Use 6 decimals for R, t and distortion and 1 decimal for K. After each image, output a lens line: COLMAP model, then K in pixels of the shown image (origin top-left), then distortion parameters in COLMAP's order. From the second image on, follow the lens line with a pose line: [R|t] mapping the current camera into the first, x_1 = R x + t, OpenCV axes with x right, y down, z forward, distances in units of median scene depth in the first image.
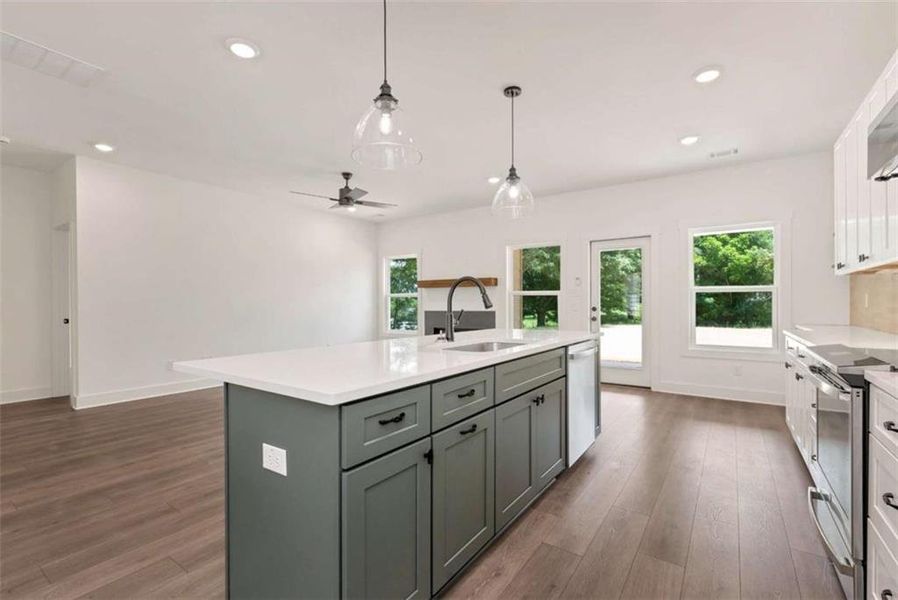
lens RADIAL K [[400.9, 0, 452.2], [0, 400.9, 302.0], [0, 0, 1]] dist [0.000256, -0.000128]
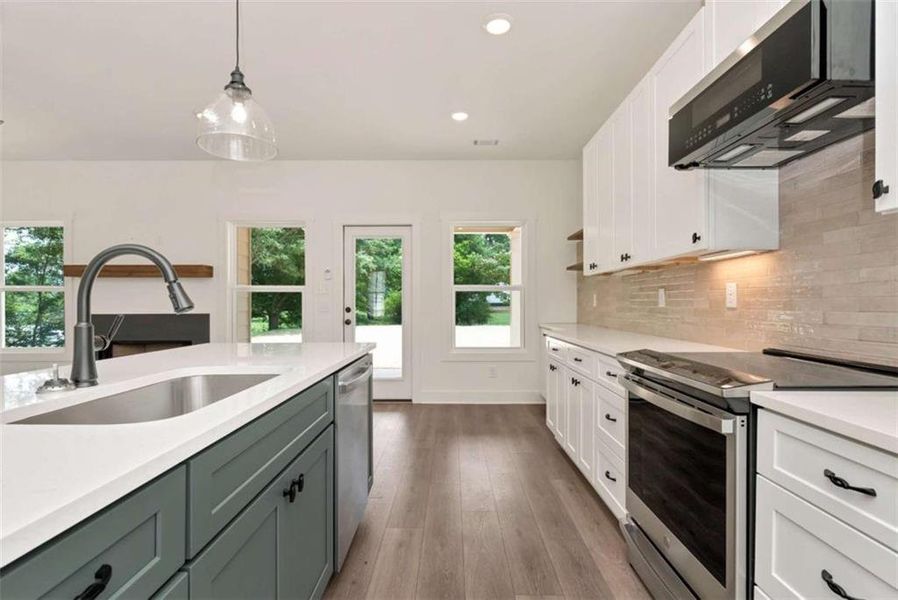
lens RADIAL K [[432.5, 0, 449.0], [0, 432.5, 300.0], [0, 0, 1]] dist [0.000745, -0.000113]
pose [[0.820681, 0.005177, 0.571364, 0.010287], [-0.003325, 0.999985, -0.004284, 0.000410], [-0.571377, 0.001616, 0.820686, 0.070923]]
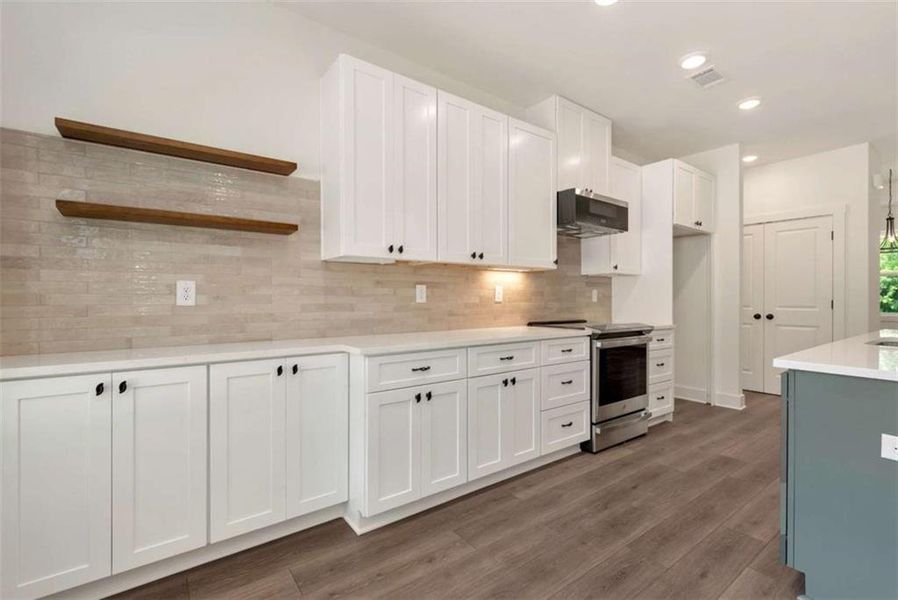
lens RADIAL K [[400.9, 0, 452.2], [0, 400.9, 302.0], [0, 0, 1]] dist [0.000256, -0.000128]
pose [[-0.951329, 0.002118, 0.308169, 0.082988], [0.002522, 0.999996, 0.000915, 0.001322], [-0.308166, 0.001647, -0.951331, 0.239231]]
